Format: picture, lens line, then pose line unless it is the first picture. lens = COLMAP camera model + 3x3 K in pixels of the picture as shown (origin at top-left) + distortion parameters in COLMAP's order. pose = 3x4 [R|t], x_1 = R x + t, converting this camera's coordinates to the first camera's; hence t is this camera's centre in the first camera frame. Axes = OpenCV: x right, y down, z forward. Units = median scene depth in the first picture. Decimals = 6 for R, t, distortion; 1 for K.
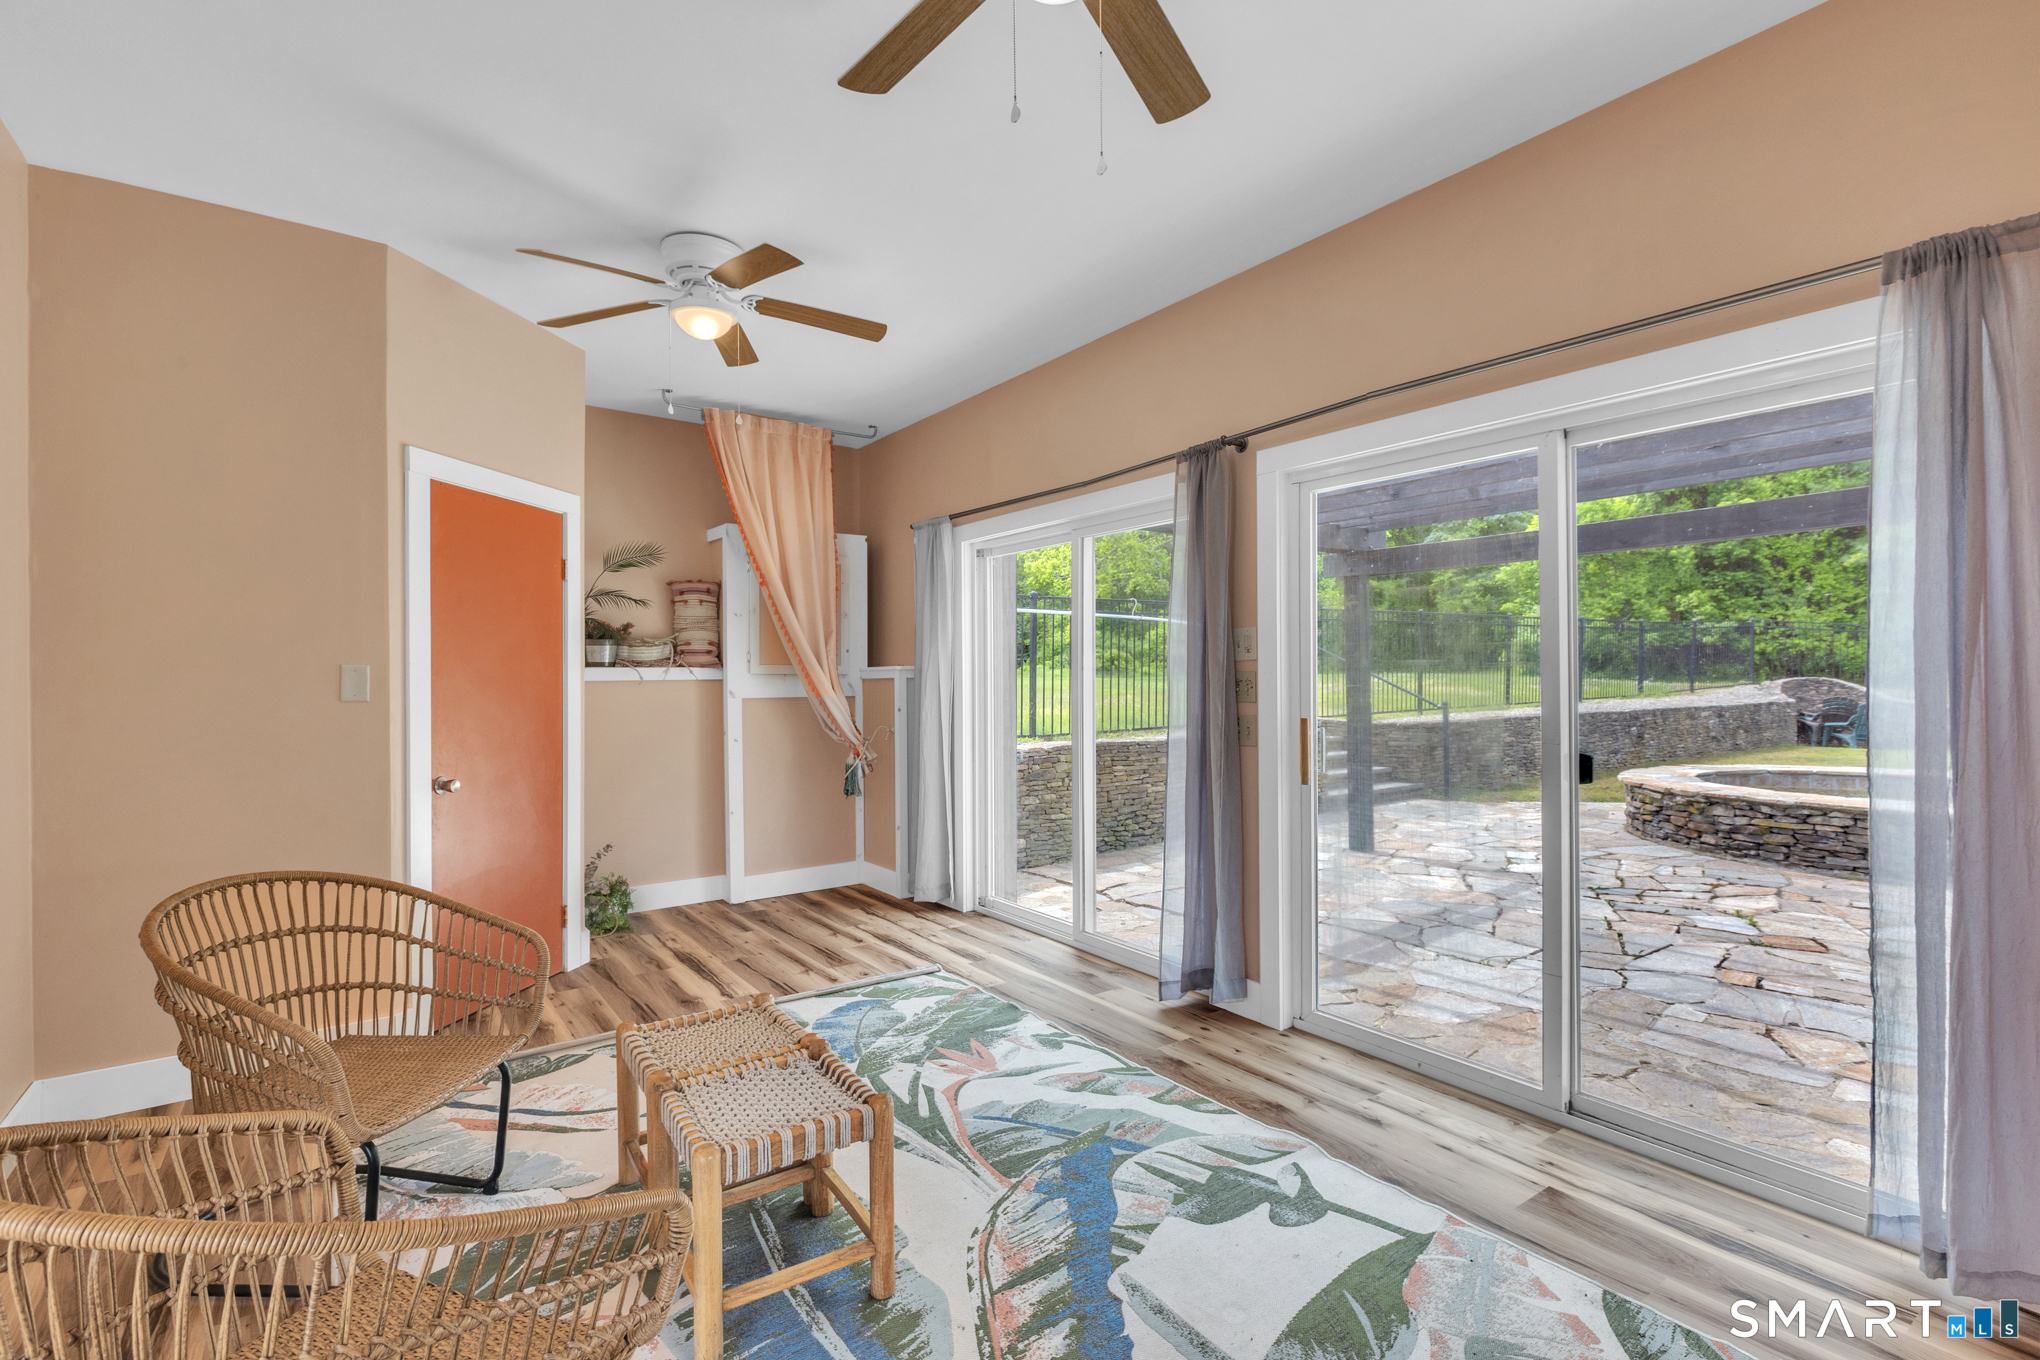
lens RADIAL K [[919.9, 0, 1019.8], [0, 919.9, 678.9], [0, 0, 1]] dist [0.002338, -0.001885]
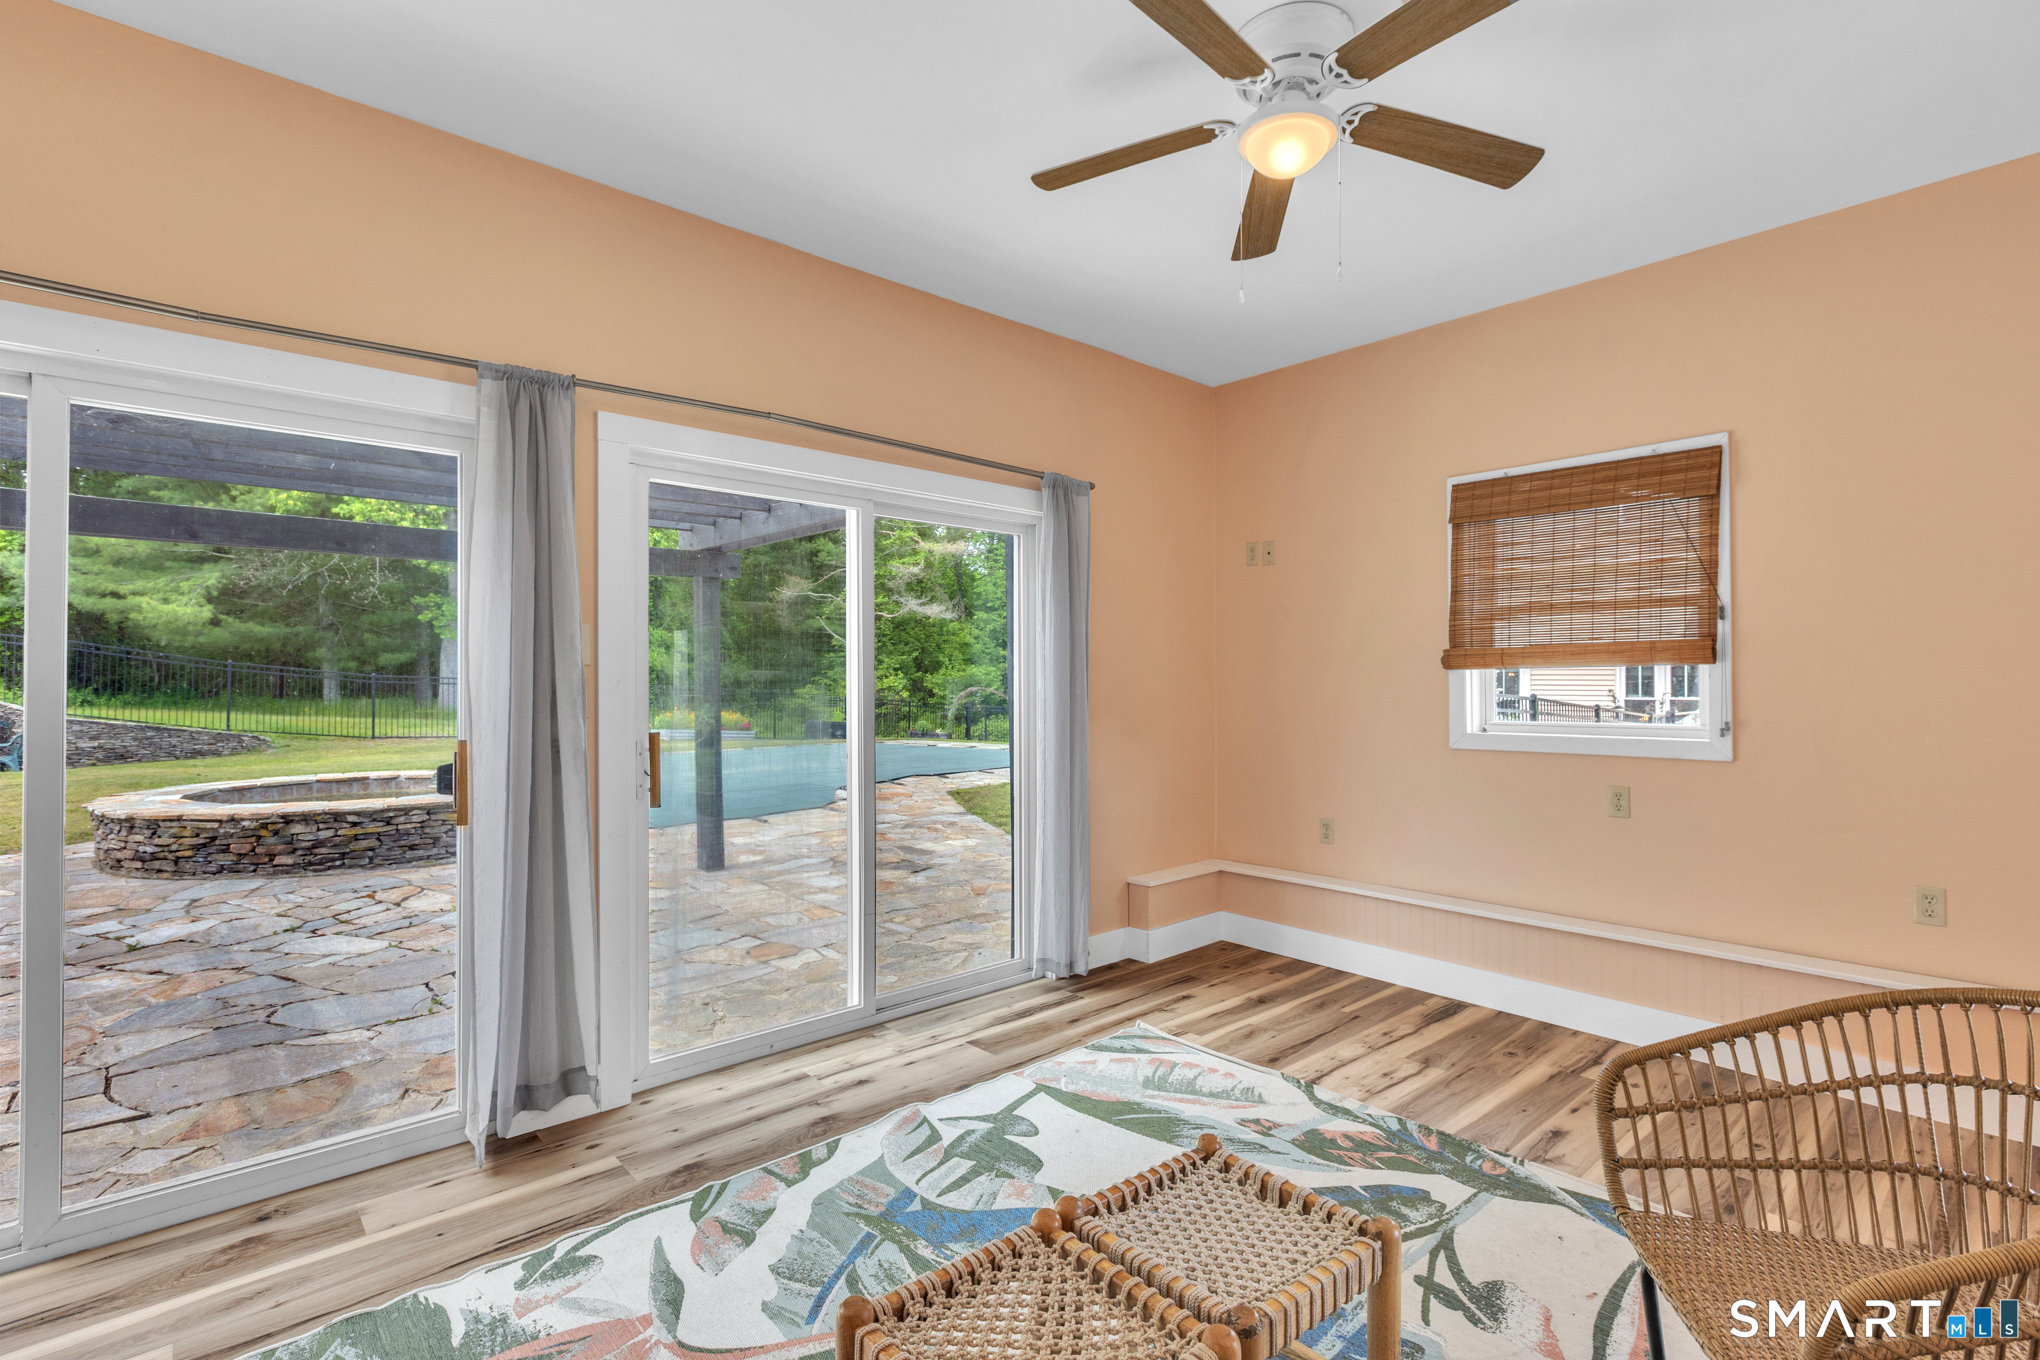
lens RADIAL K [[919.9, 0, 1020.5], [0, 919.9, 679.4], [0, 0, 1]] dist [0.002338, -0.001885]
pose [[-0.079291, 0.010935, 0.996792, -0.638435], [0.005576, 0.999929, -0.010526, 0.002525], [-0.996836, 0.004724, -0.079346, 0.758898]]
